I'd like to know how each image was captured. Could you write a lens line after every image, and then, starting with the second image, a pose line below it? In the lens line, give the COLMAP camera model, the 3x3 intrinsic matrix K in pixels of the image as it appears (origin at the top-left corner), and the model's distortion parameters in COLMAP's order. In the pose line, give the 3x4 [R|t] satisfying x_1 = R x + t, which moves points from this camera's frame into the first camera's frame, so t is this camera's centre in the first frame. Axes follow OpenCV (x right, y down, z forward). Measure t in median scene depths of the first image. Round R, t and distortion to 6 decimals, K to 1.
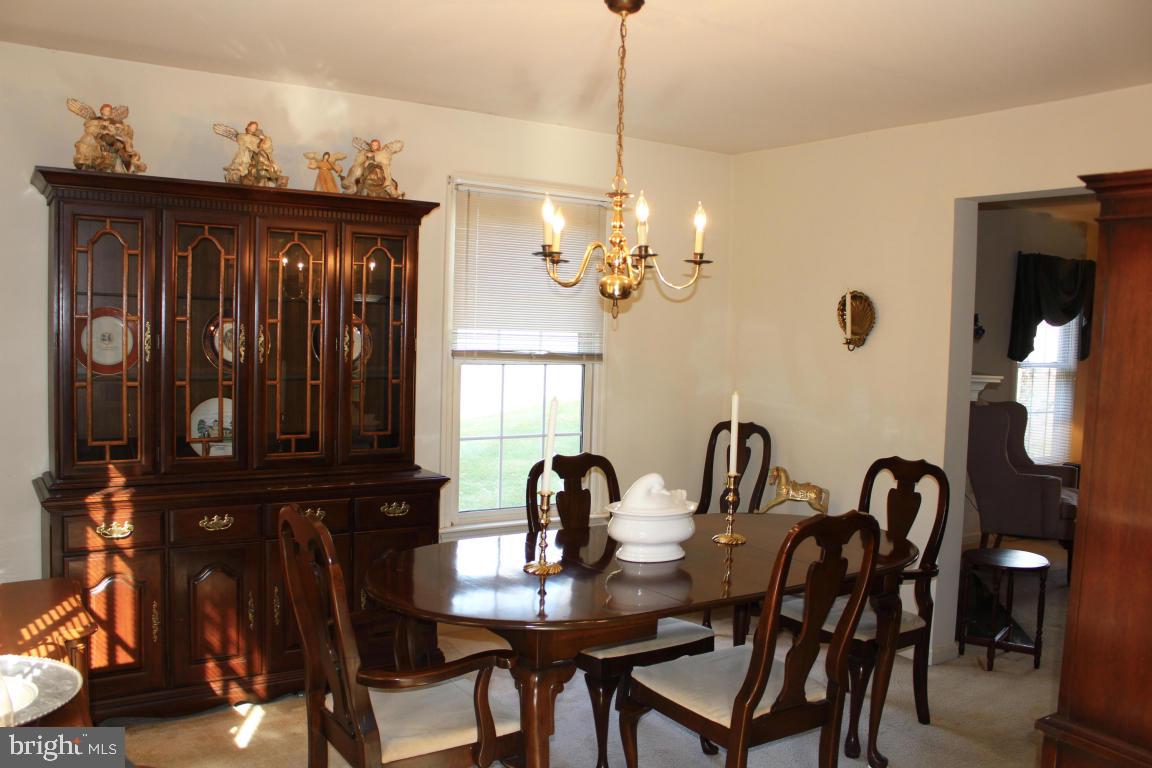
lens RADIAL K [[957.0, 0, 576.0], [0, 957.0, 384.0], [0, 0, 1]] dist [-0.170758, 0.161054]
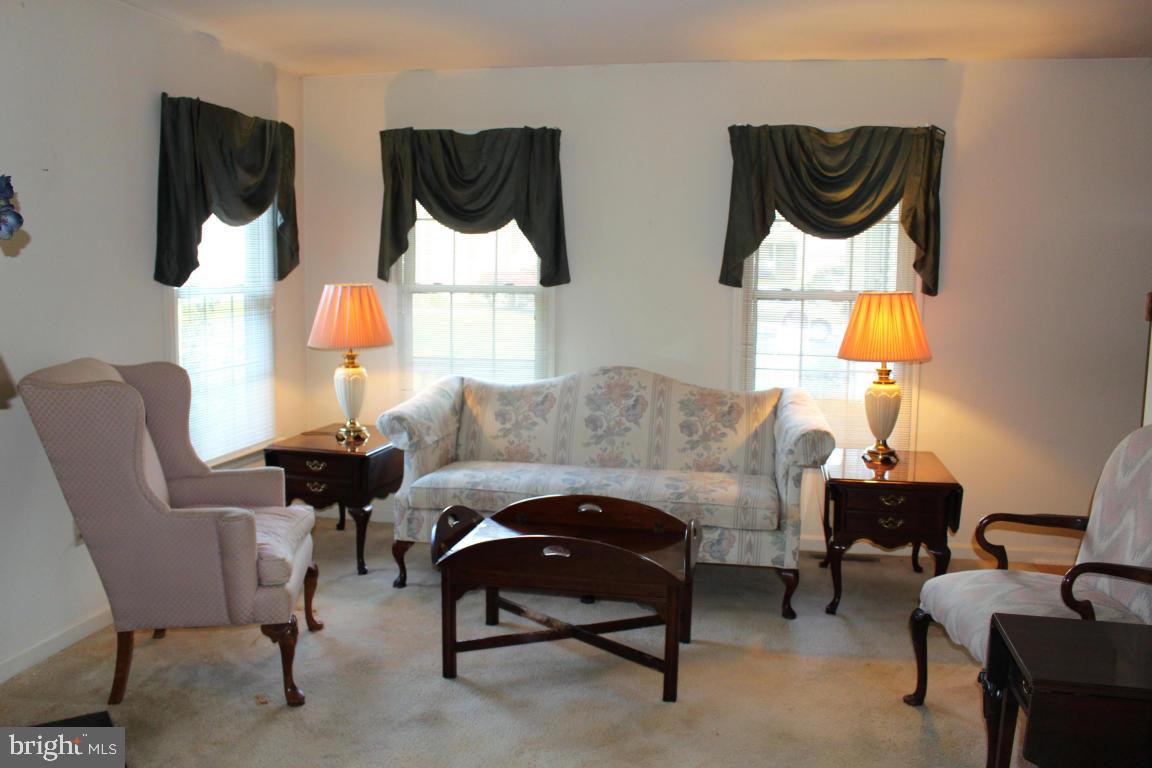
lens RADIAL K [[957.0, 0, 576.0], [0, 957.0, 384.0], [0, 0, 1]] dist [-0.170758, 0.161054]
pose [[0.697413, -0.112546, 0.707777, 0.229047], [0.045311, 0.992541, 0.113180, -0.018383], [-0.715235, -0.046864, 0.697311, 0.405863]]
